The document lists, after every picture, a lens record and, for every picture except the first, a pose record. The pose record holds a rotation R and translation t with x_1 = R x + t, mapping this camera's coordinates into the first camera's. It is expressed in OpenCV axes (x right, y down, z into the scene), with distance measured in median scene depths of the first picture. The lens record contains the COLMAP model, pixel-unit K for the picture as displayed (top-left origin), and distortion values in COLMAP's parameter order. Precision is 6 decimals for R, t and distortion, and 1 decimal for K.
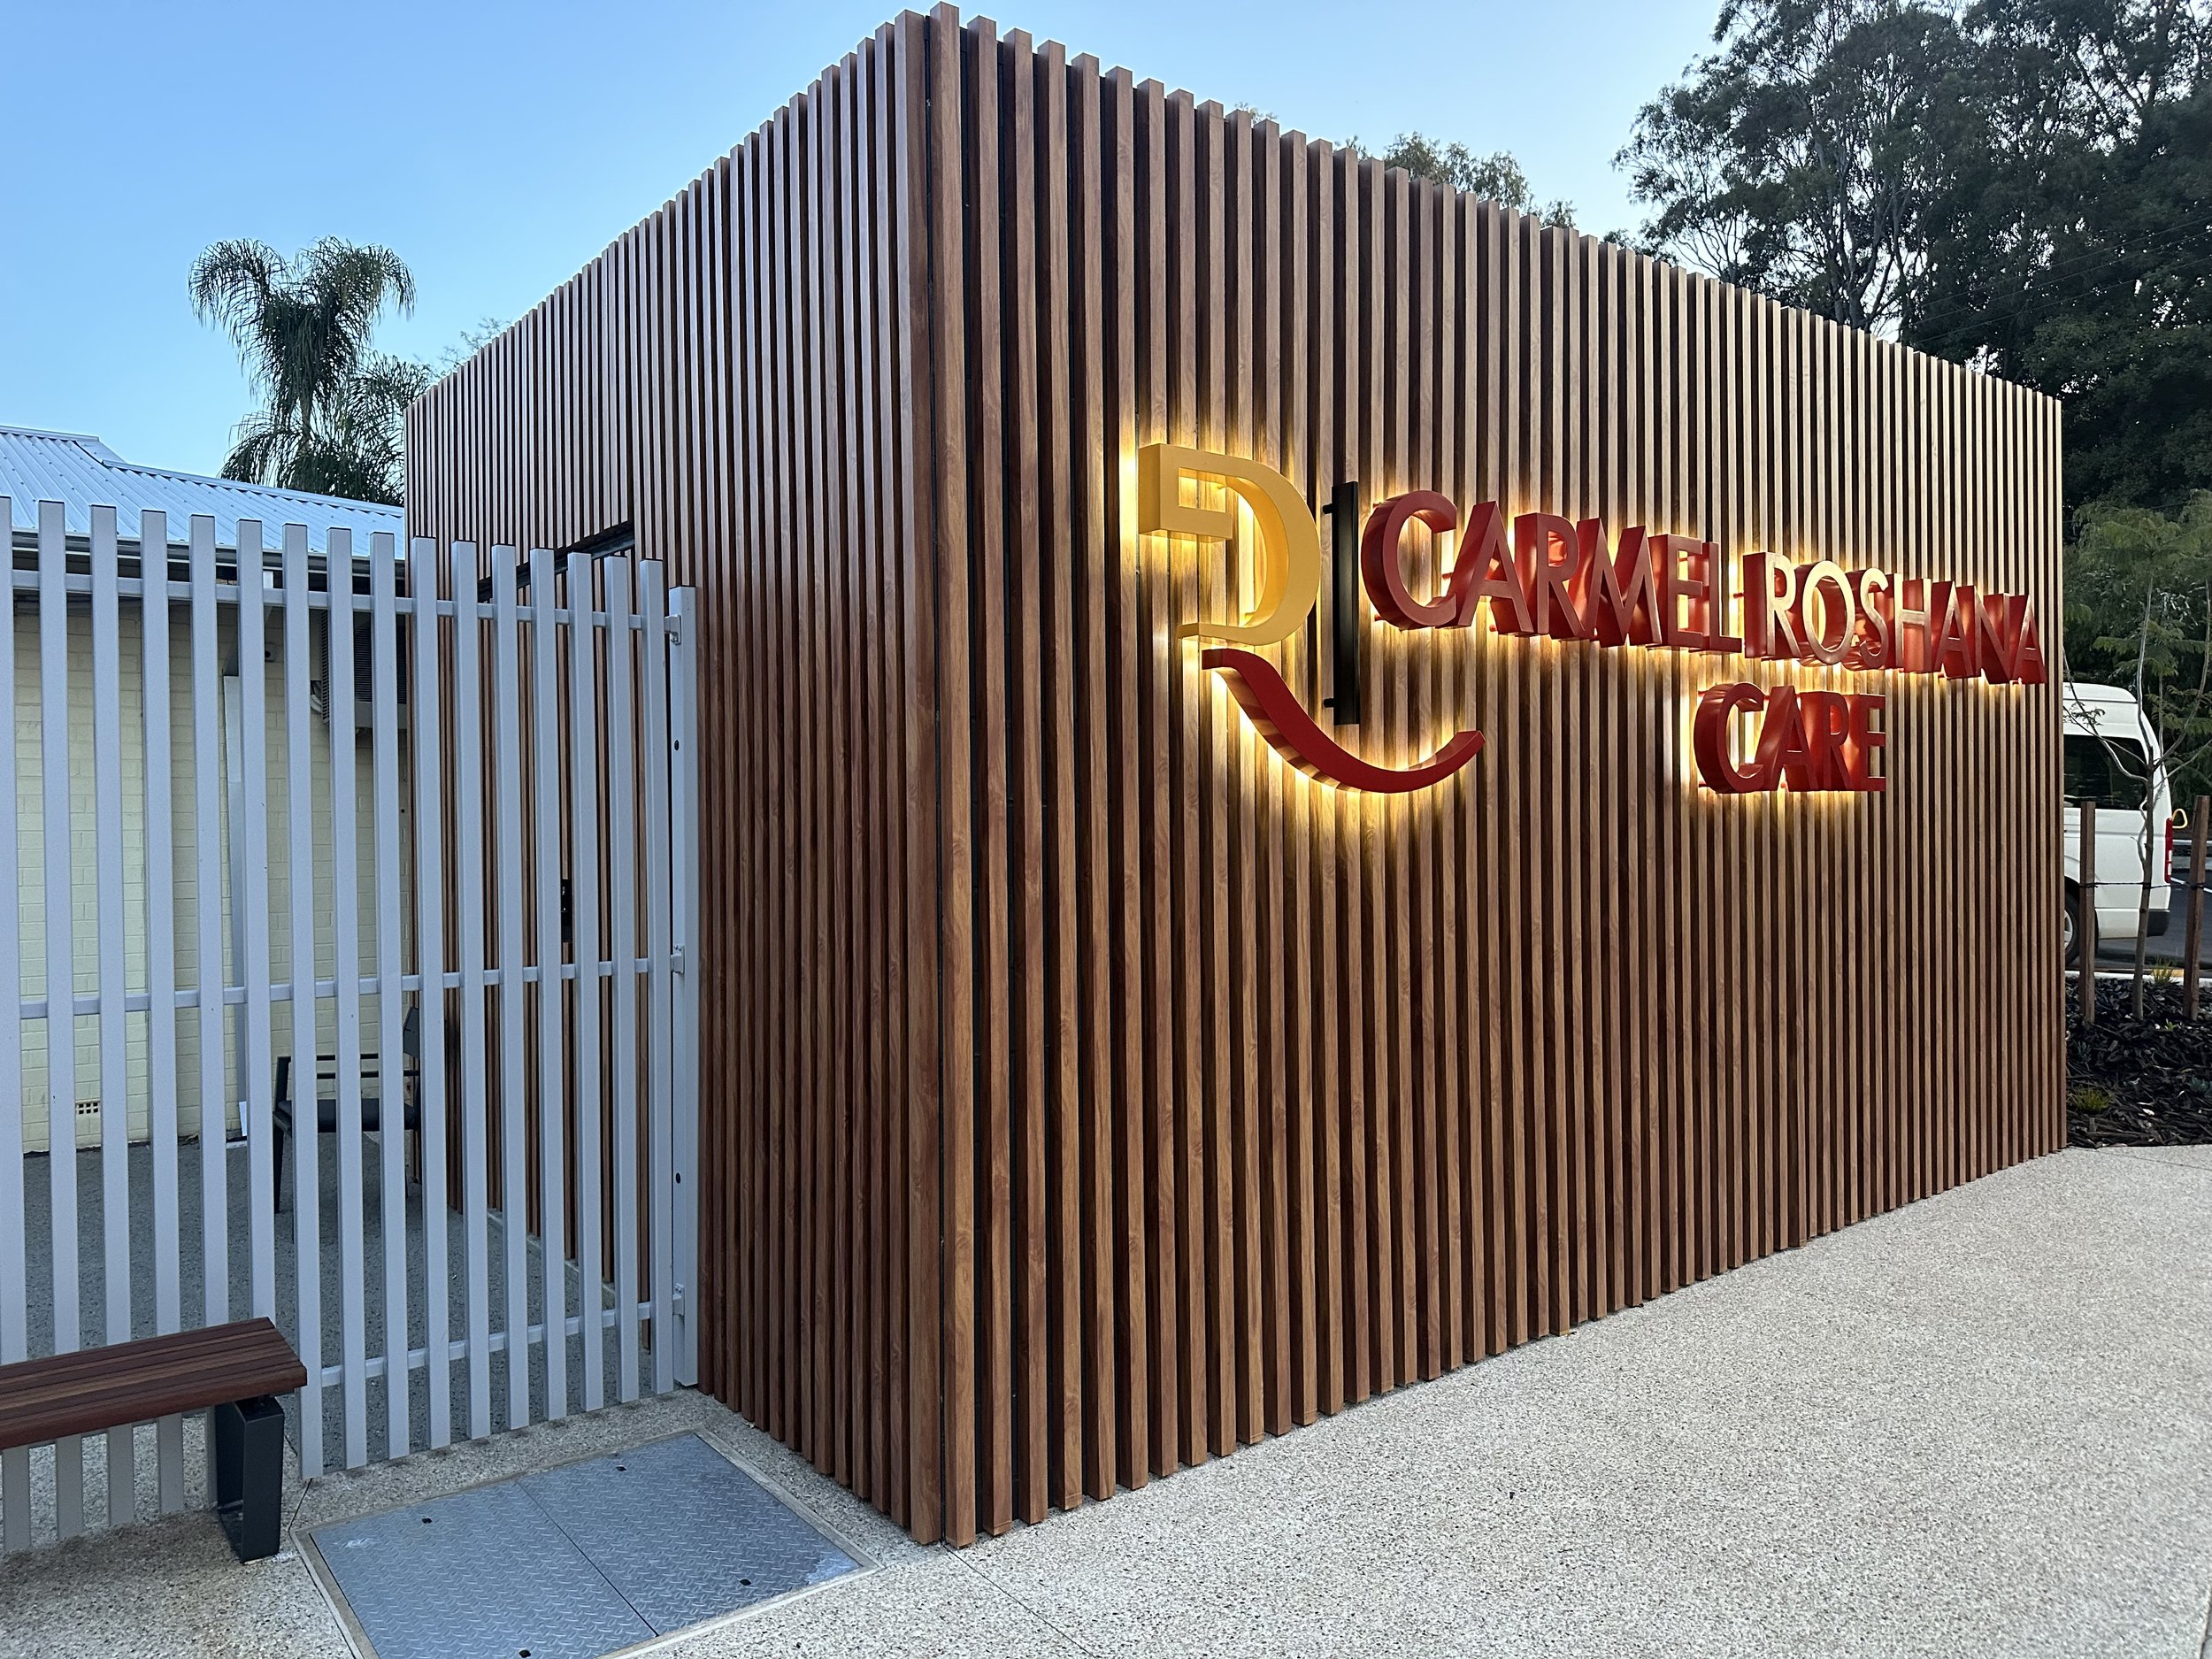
lens RADIAL K [[1654.0, 0, 1097.0], [0, 1654.0, 819.5], [0, 0, 1]] dist [-0.032669, -0.019063]
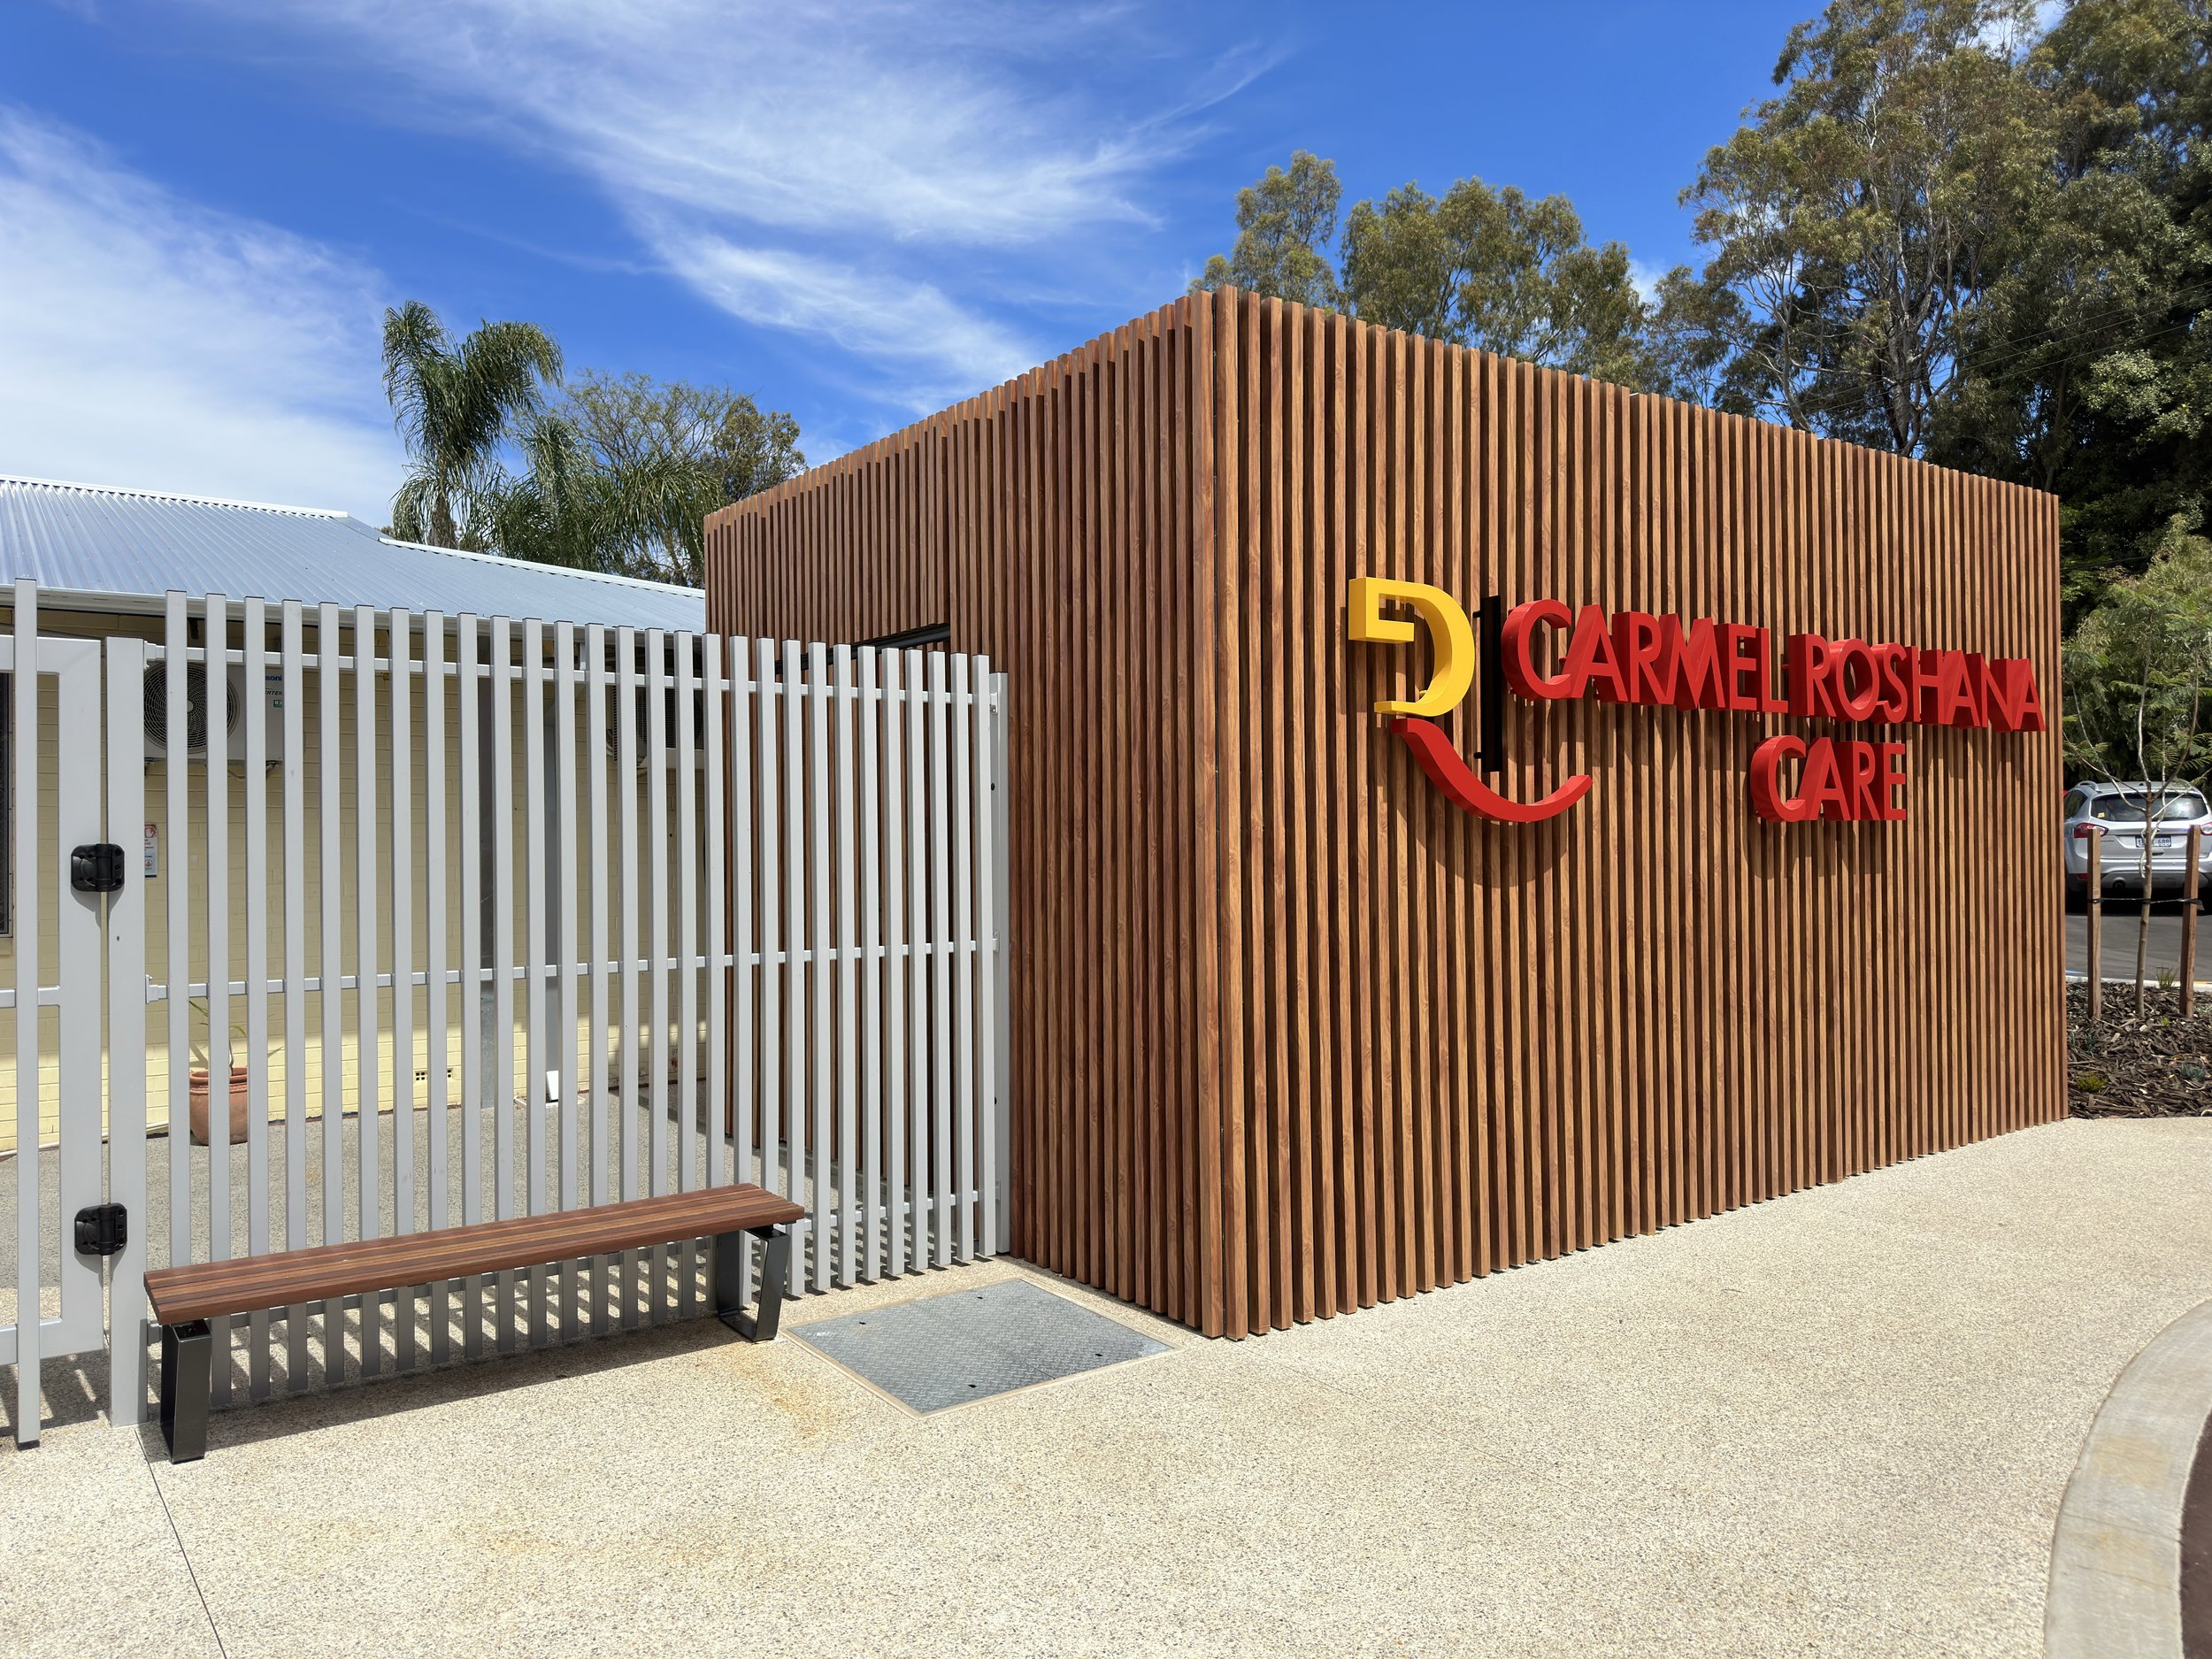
lens RADIAL K [[1654.0, 0, 1036.5], [0, 1654.0, 809.3], [0, 0, 1]] dist [-0.032669, -0.019063]
pose [[0.997830, 0.002858, -0.065786, -0.135914], [-0.004316, 0.999748, -0.022028, 0.005072], [0.065706, 0.022264, 0.997591, -0.391833]]
